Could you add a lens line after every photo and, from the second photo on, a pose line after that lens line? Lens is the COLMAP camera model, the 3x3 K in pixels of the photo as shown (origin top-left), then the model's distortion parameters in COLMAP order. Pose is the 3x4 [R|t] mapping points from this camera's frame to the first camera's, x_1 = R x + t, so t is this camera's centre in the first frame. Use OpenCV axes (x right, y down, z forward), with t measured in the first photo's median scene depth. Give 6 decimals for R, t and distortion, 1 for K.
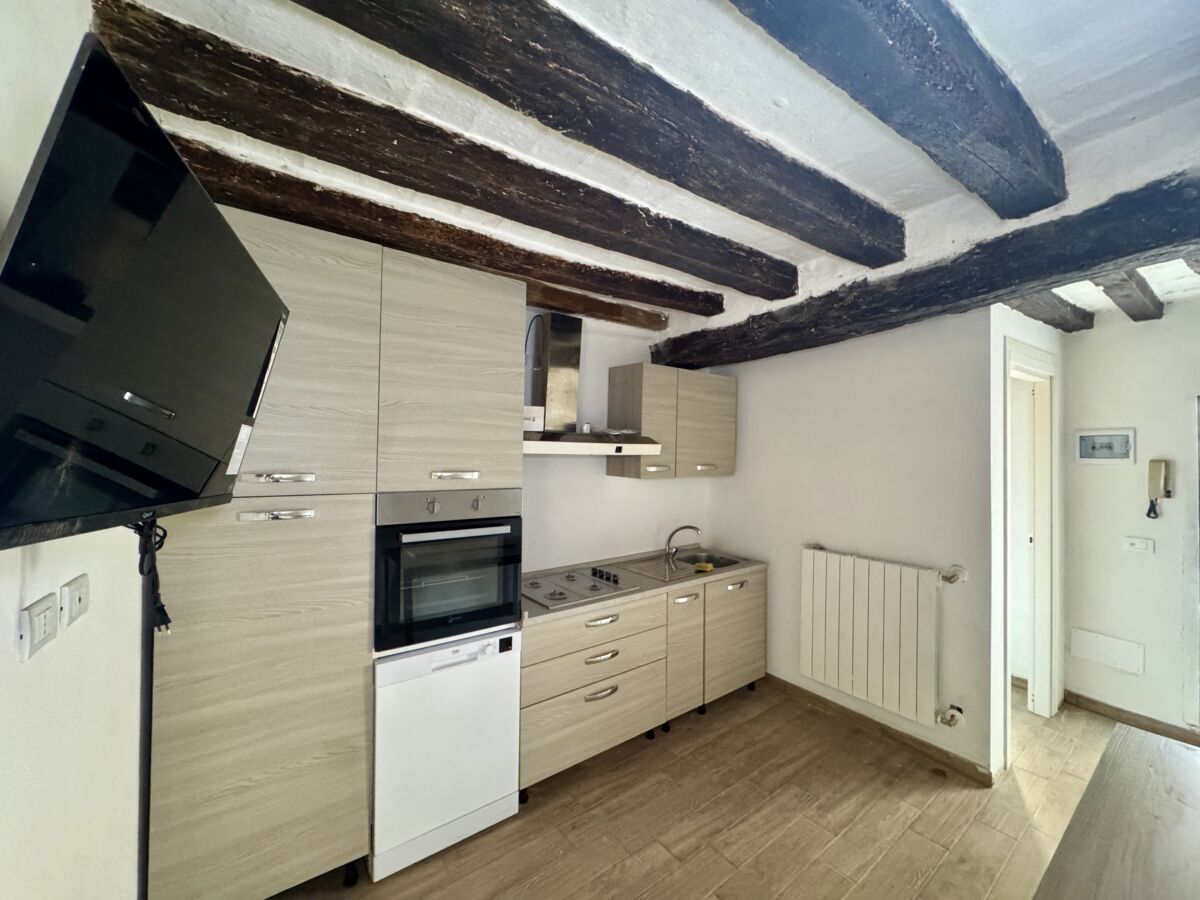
lens RADIAL K [[471.0, 0, 600.0], [0, 471.0, 450.0], [0, 0, 1]] dist [-0.008002, 0.000367]
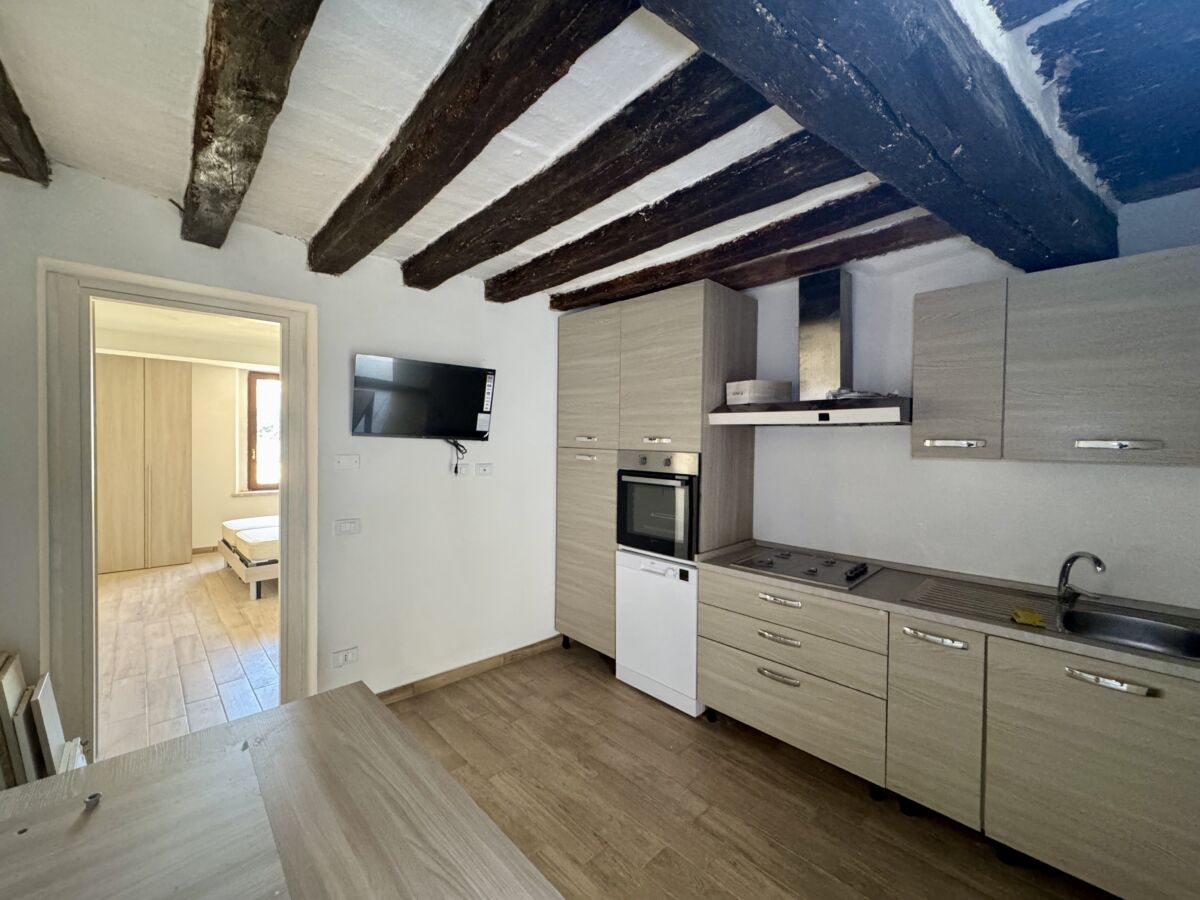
lens RADIAL K [[471.0, 0, 600.0], [0, 471.0, 450.0], [0, 0, 1]] dist [-0.008002, 0.000367]
pose [[0.144725, 0.016001, -0.989342, 1.090200], [-0.001670, 0.999872, 0.015927, 0.060309], [0.989470, -0.000653, 0.144733, 0.634174]]
